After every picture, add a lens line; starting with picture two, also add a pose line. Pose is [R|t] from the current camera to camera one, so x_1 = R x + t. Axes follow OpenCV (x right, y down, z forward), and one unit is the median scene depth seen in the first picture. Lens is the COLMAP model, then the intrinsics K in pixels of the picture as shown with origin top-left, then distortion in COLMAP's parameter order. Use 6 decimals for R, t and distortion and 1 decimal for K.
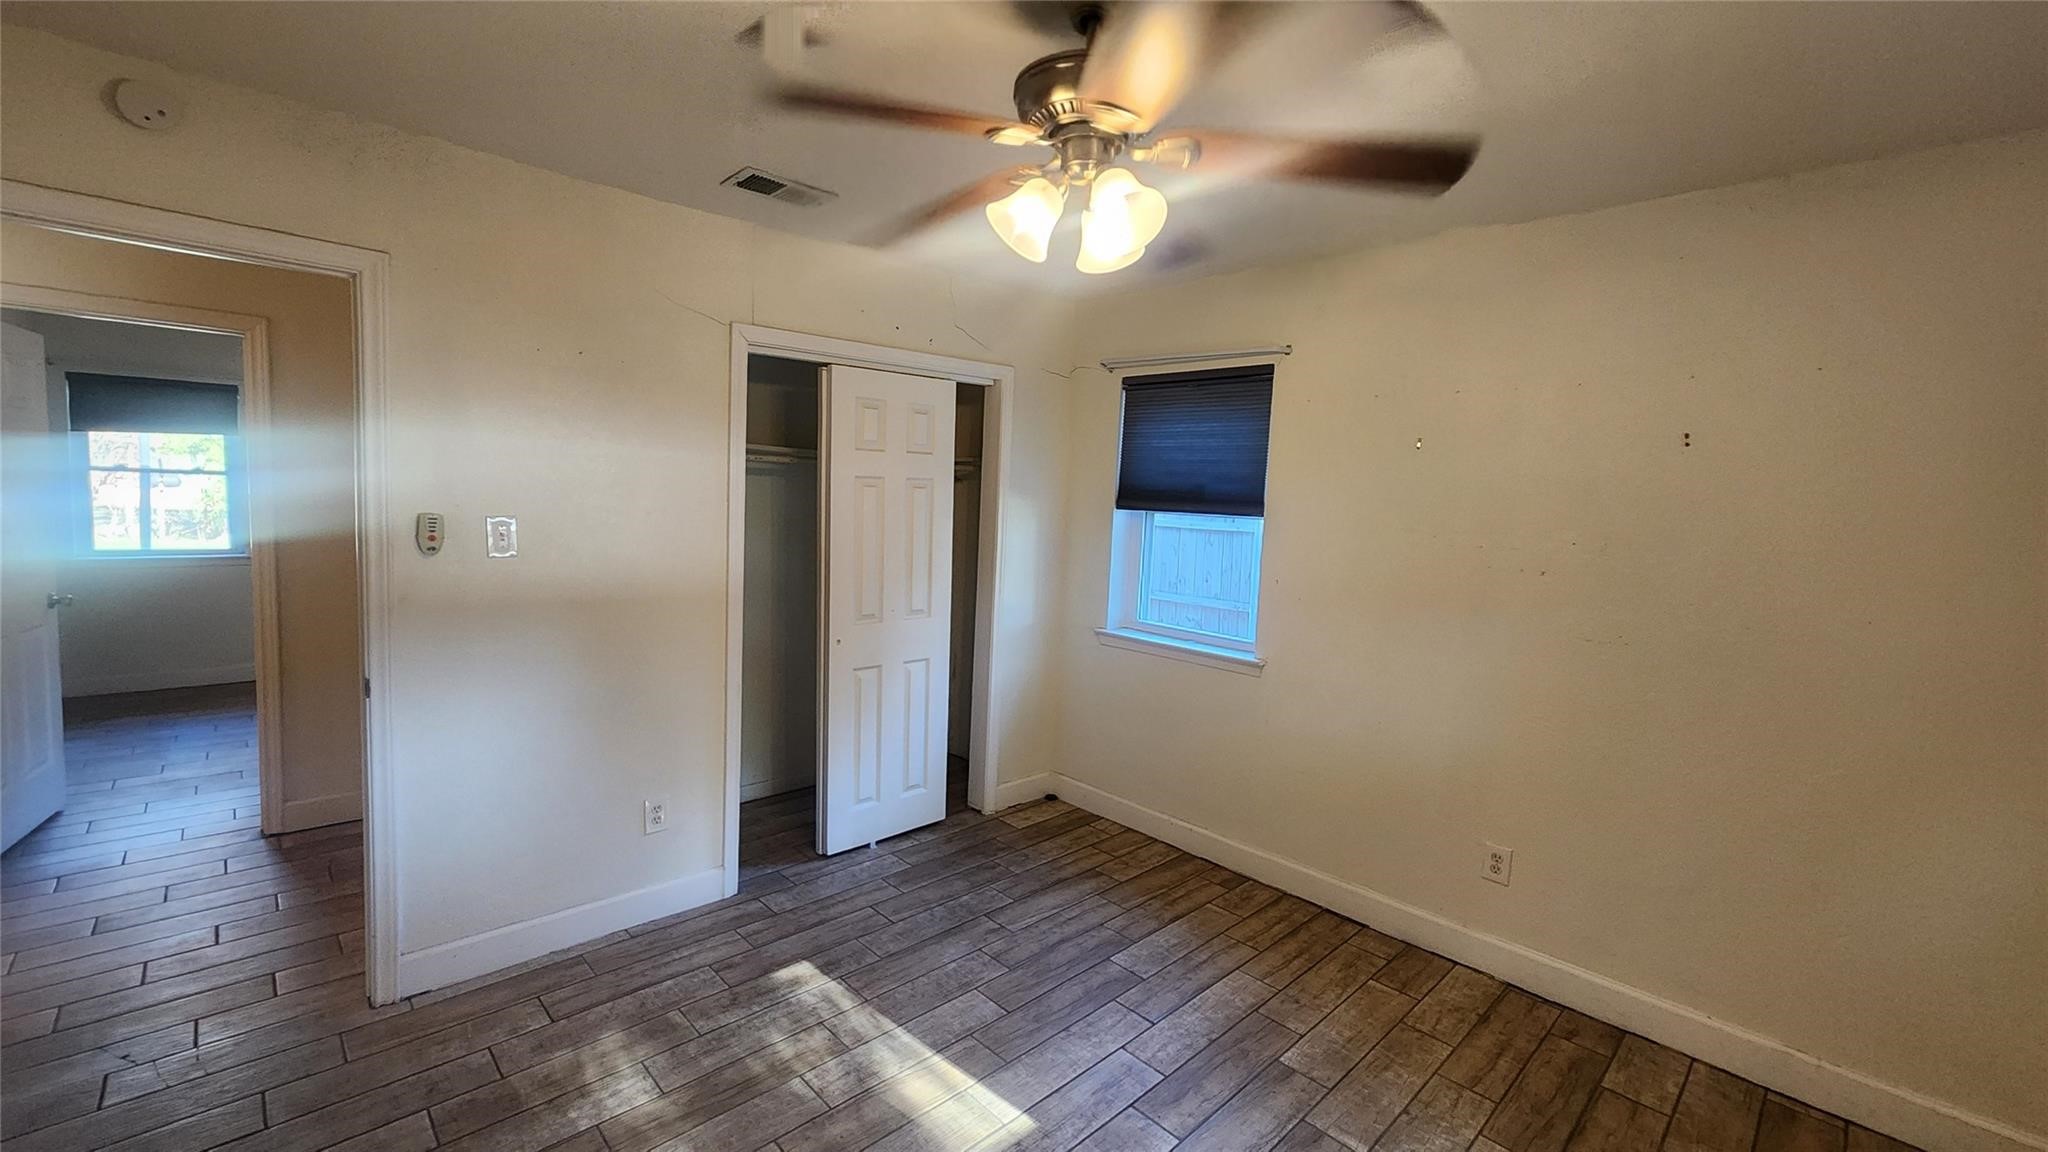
lens RADIAL K [[835.9, 0, 1025.8], [0, 835.9, 579.3], [0, 0, 1]] dist [0.003219, -0.002790]
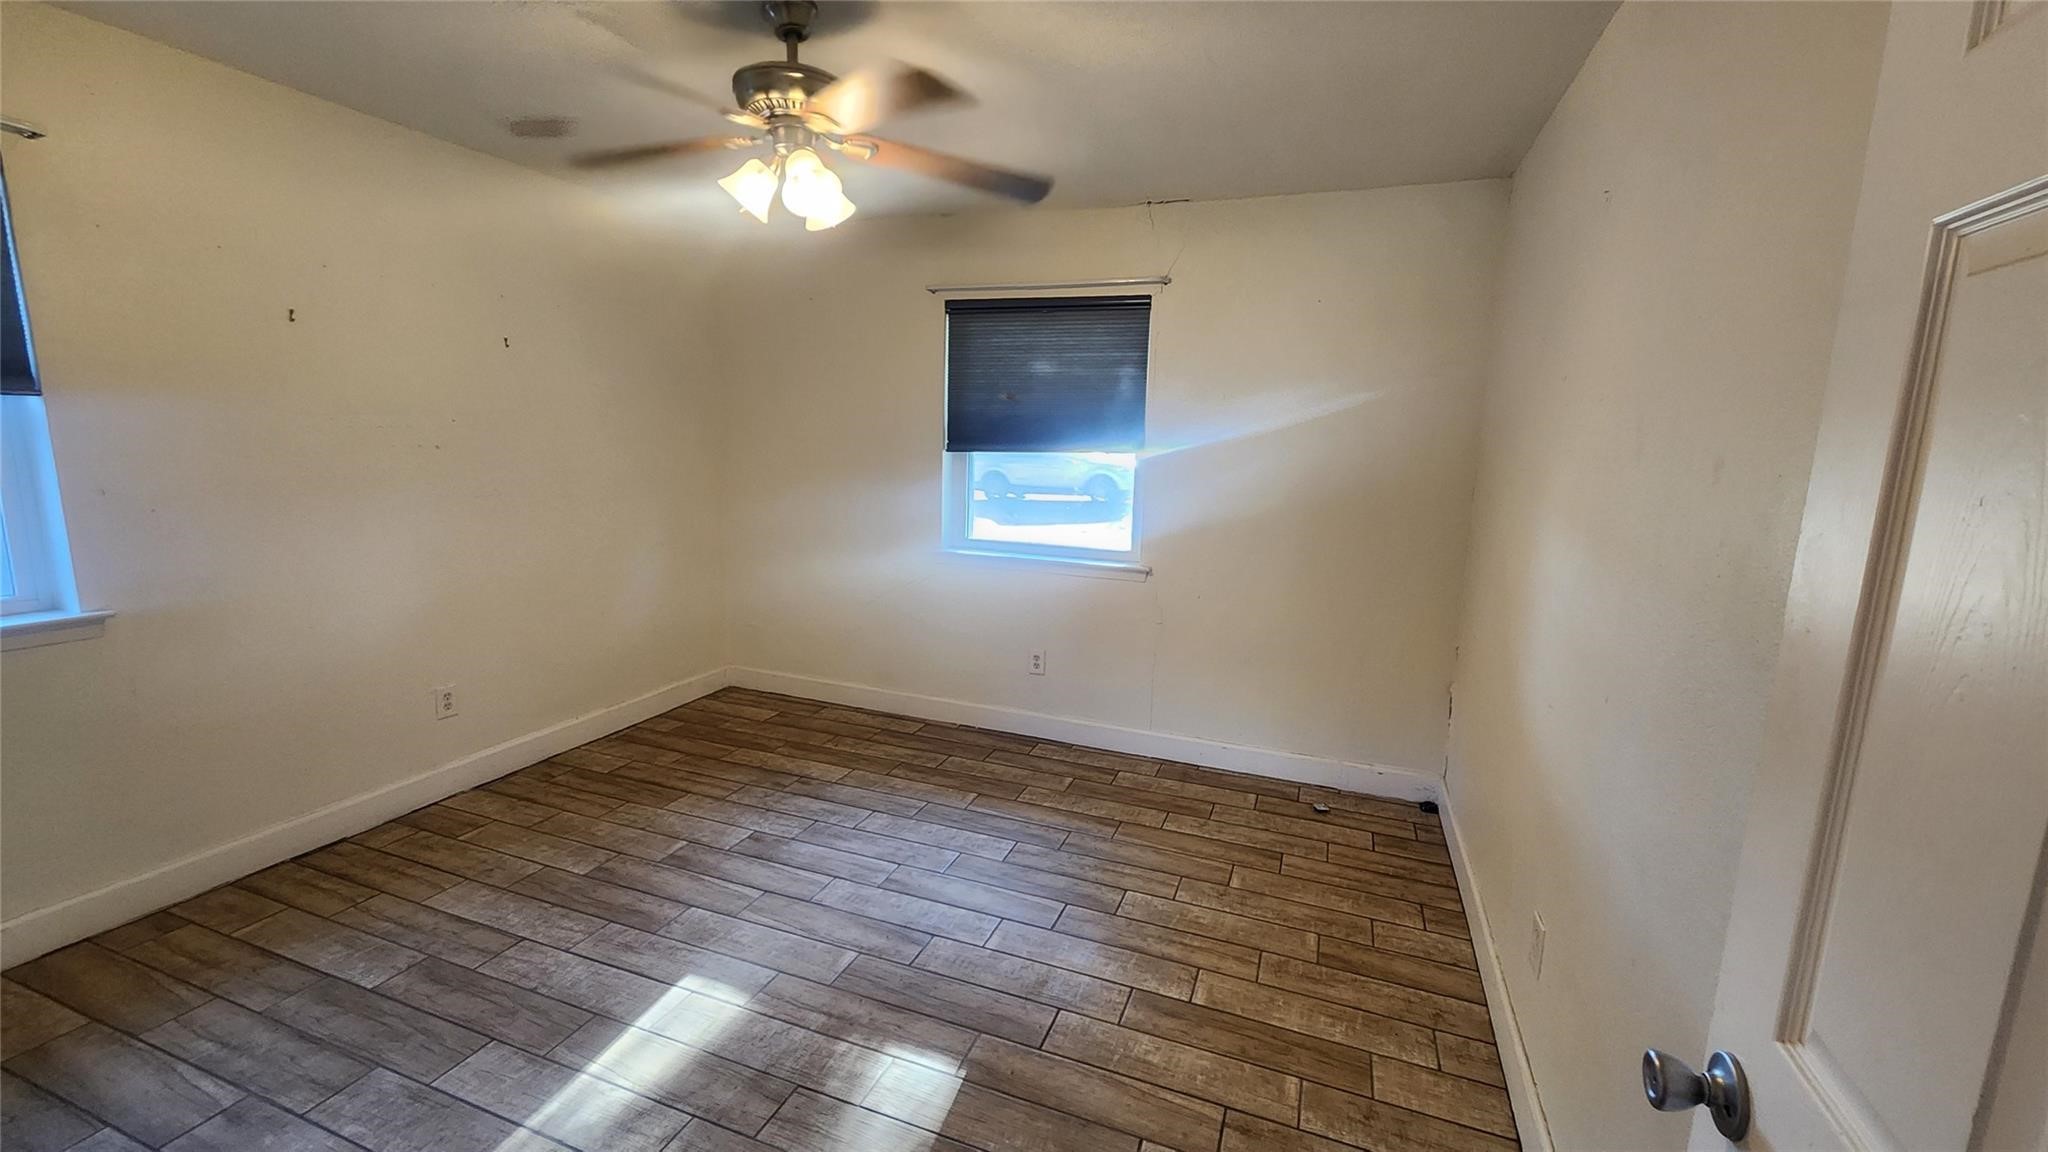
lens RADIAL K [[835.9, 0, 1025.8], [0, 835.9, 579.3], [0, 0, 1]] dist [0.003219, -0.002790]
pose [[-0.423376, -0.210639, 0.881127, -0.801678], [0.046425, 0.966273, 0.253300, -0.081473], [-0.904764, 0.148148, -0.399318, 0.751323]]
